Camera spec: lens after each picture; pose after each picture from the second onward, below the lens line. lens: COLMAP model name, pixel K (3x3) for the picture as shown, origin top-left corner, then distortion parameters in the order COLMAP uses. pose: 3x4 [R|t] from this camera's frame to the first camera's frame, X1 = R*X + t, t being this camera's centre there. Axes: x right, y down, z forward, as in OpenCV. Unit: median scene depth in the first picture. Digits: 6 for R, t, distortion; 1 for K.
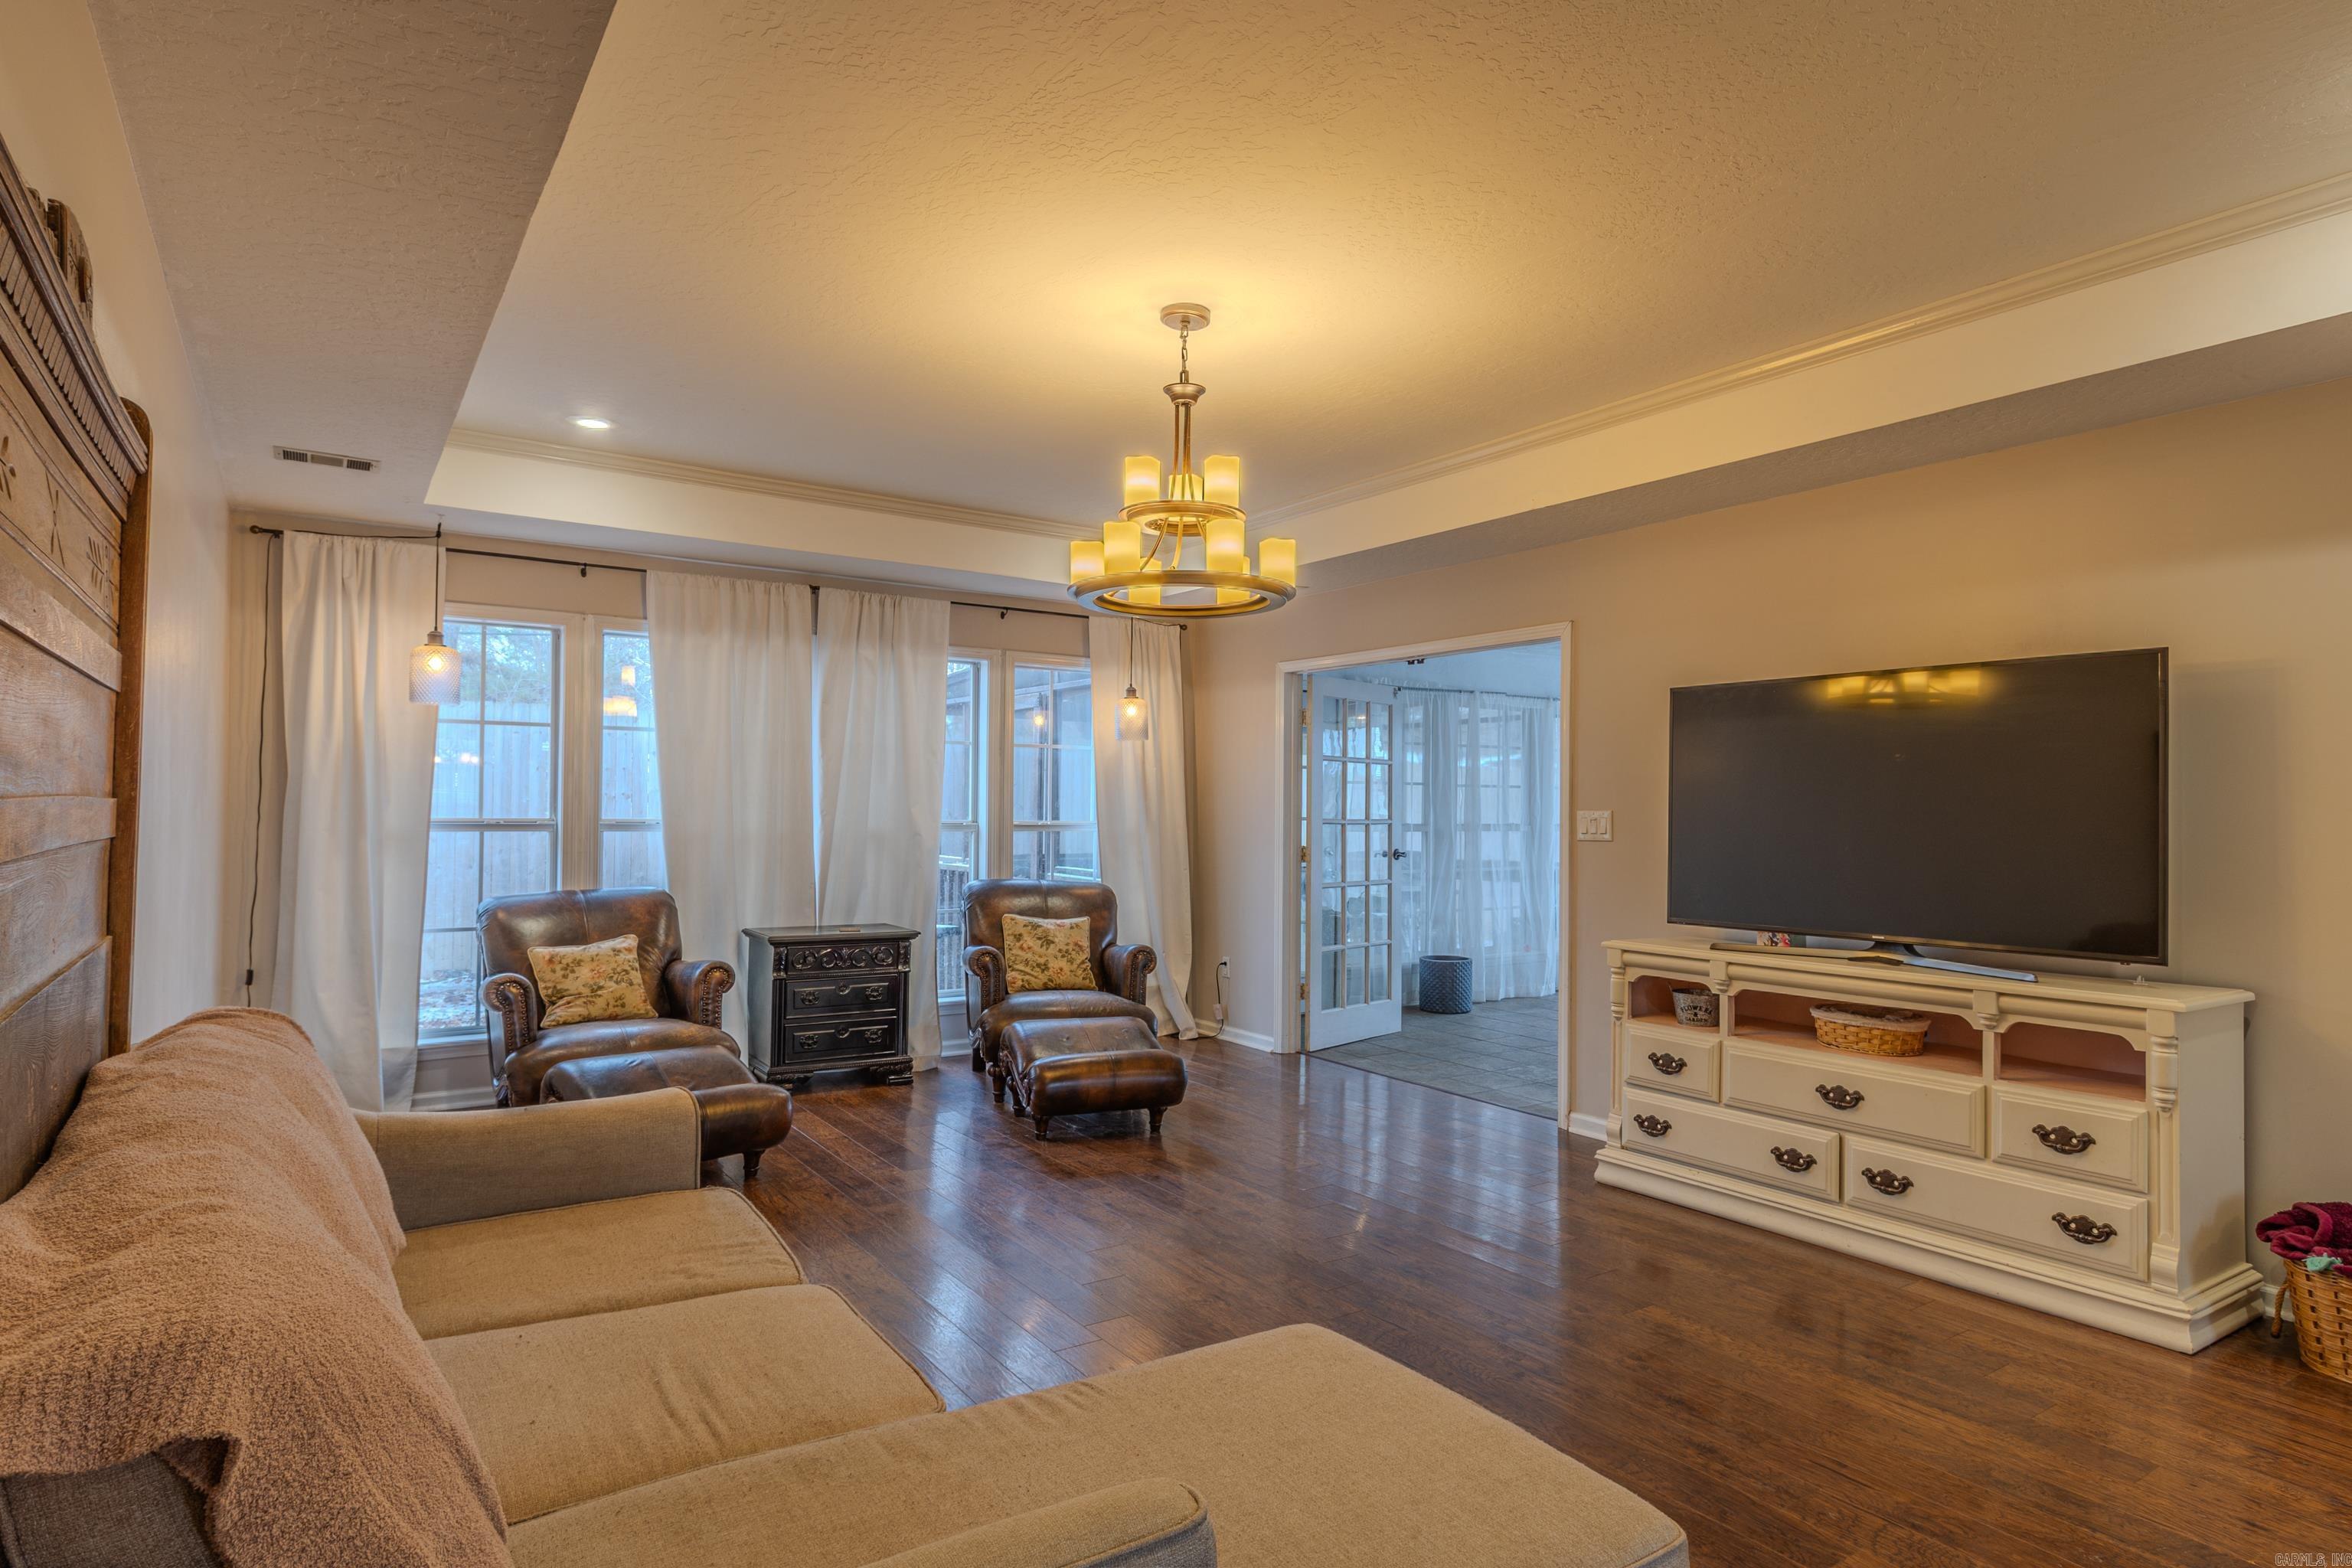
lens RADIAL K [[1268.1, 0, 1167.7], [0, 1268.1, 784.3], [0, 0, 1]] dist [0.004607, 0.002273]
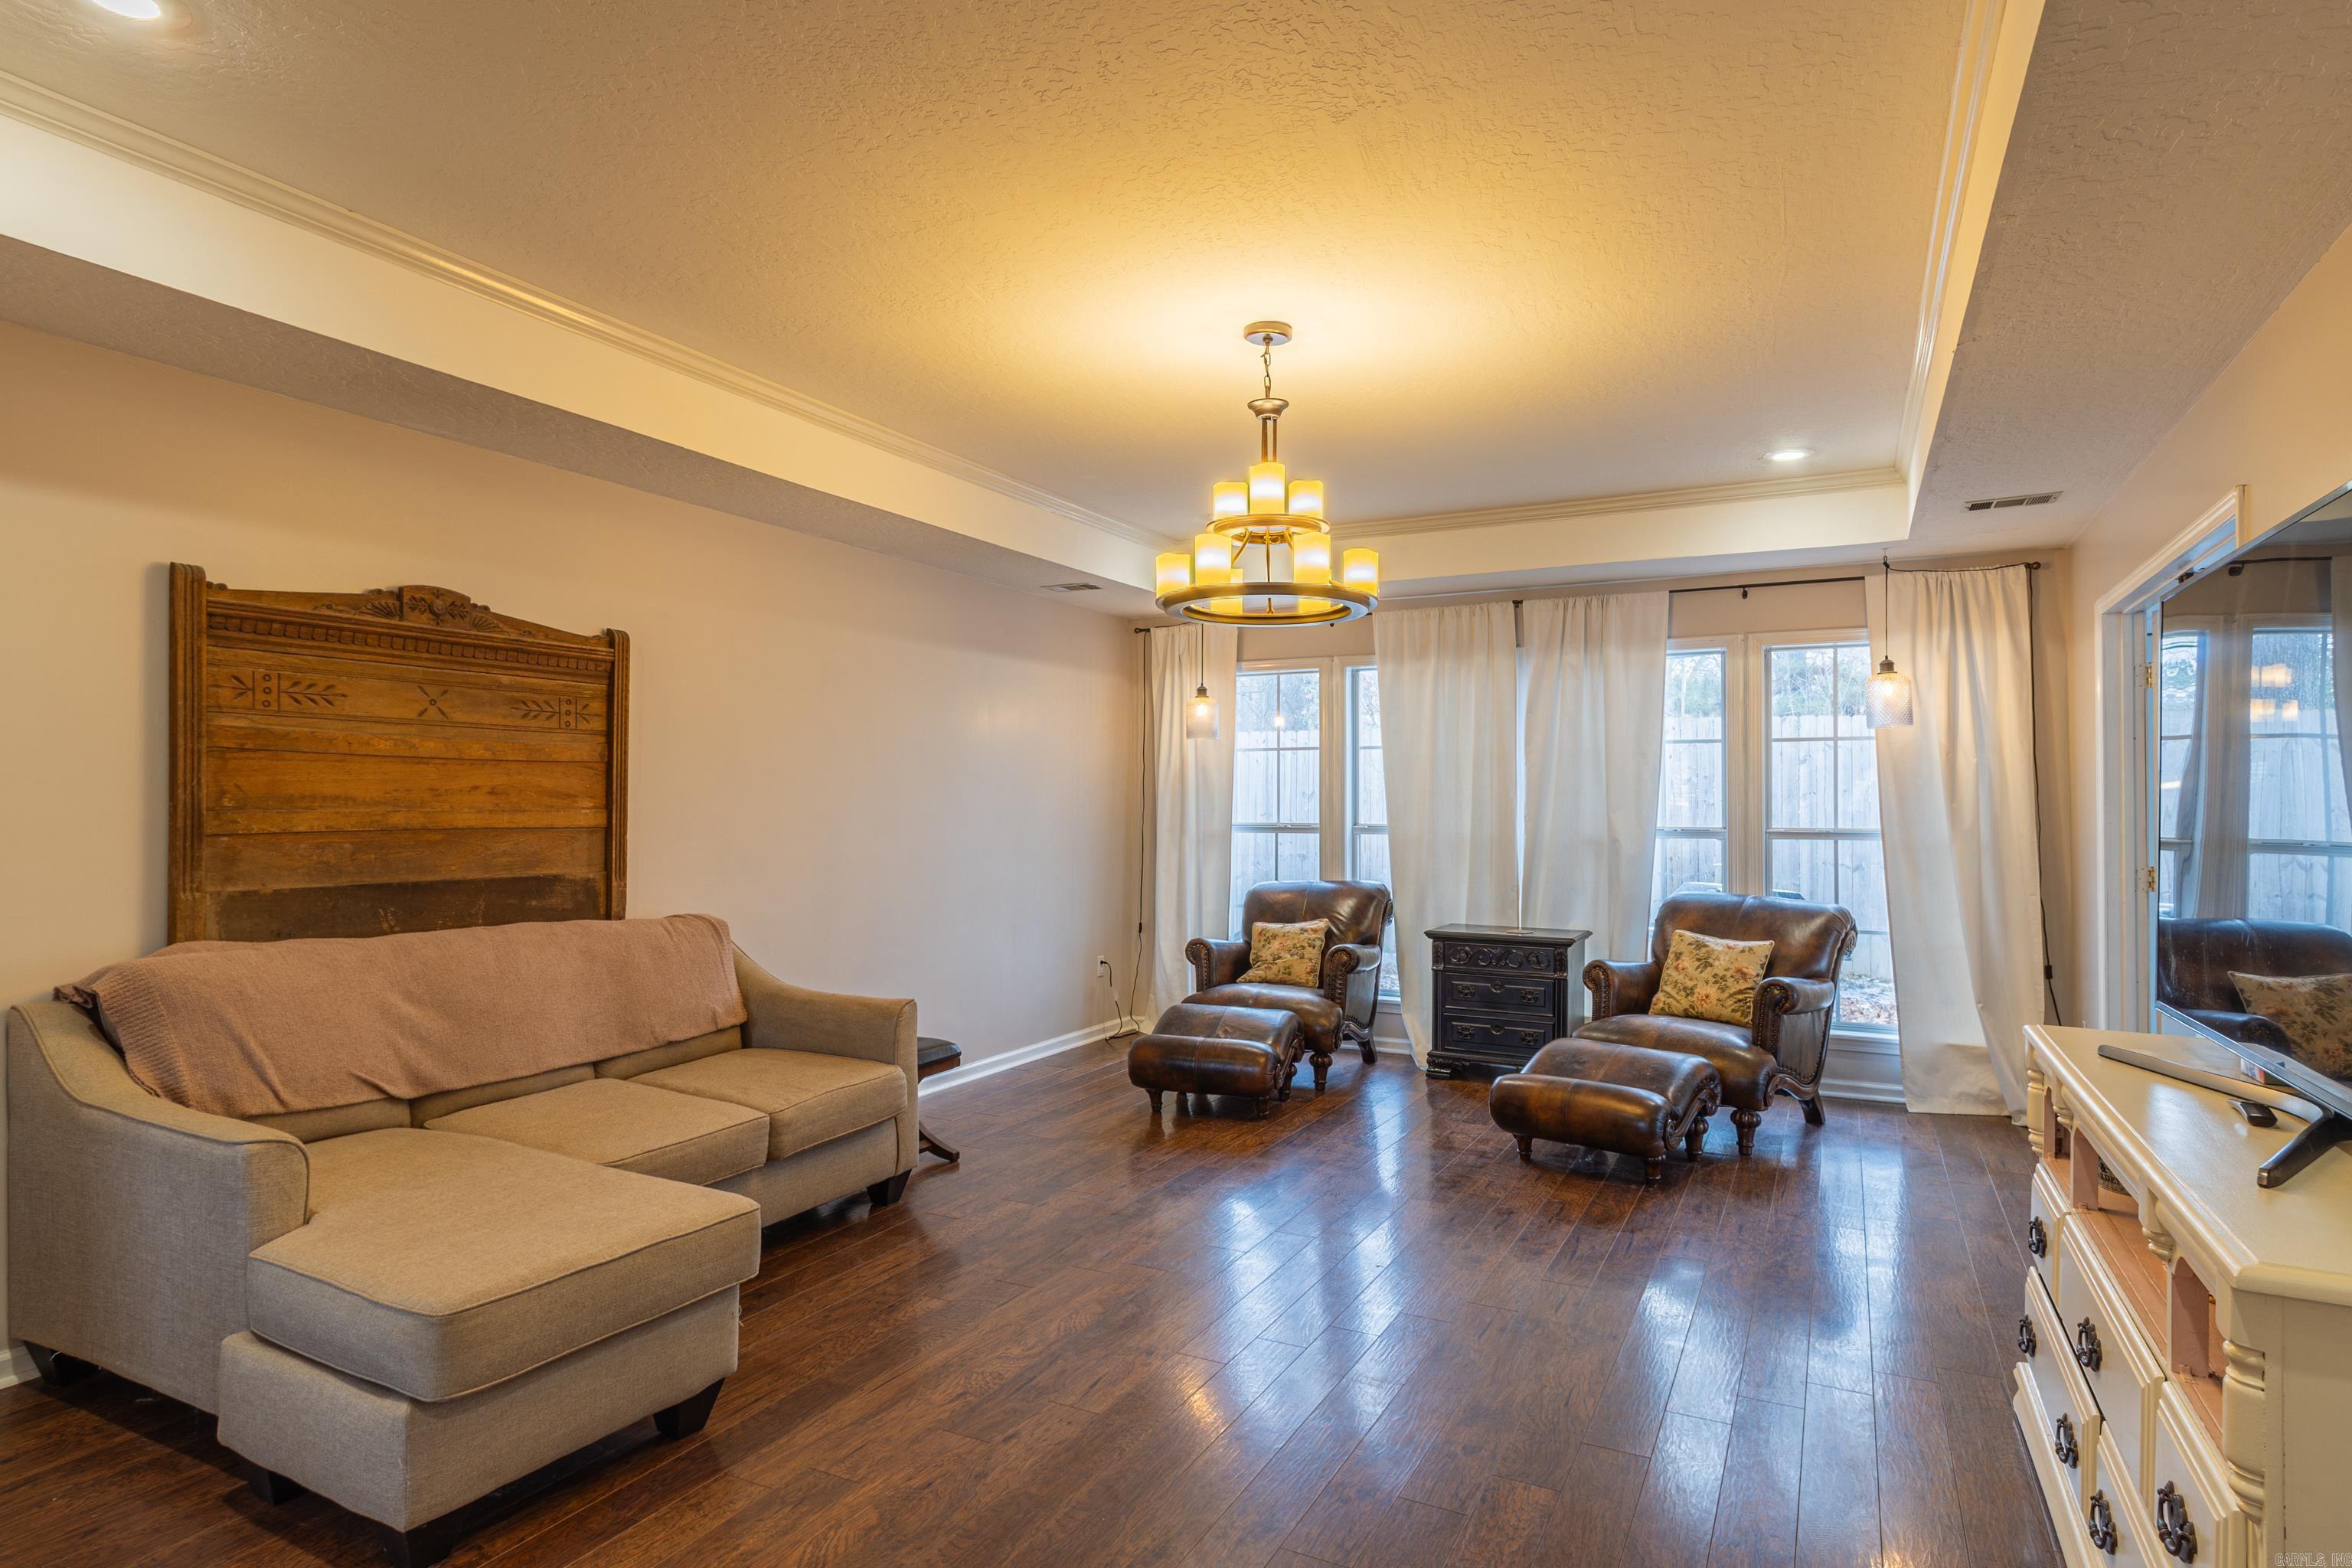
lens RADIAL K [[1268.1, 0, 1181.2], [0, 1268.1, 788.9], [0, 0, 1]] dist [0.004607, 0.002273]
pose [[0.490437, -0.022180, -0.871194, 0.510126], [0.018427, 0.999717, -0.015078, 0.009094], [0.871282, -0.008658, 0.490707, 0.257164]]
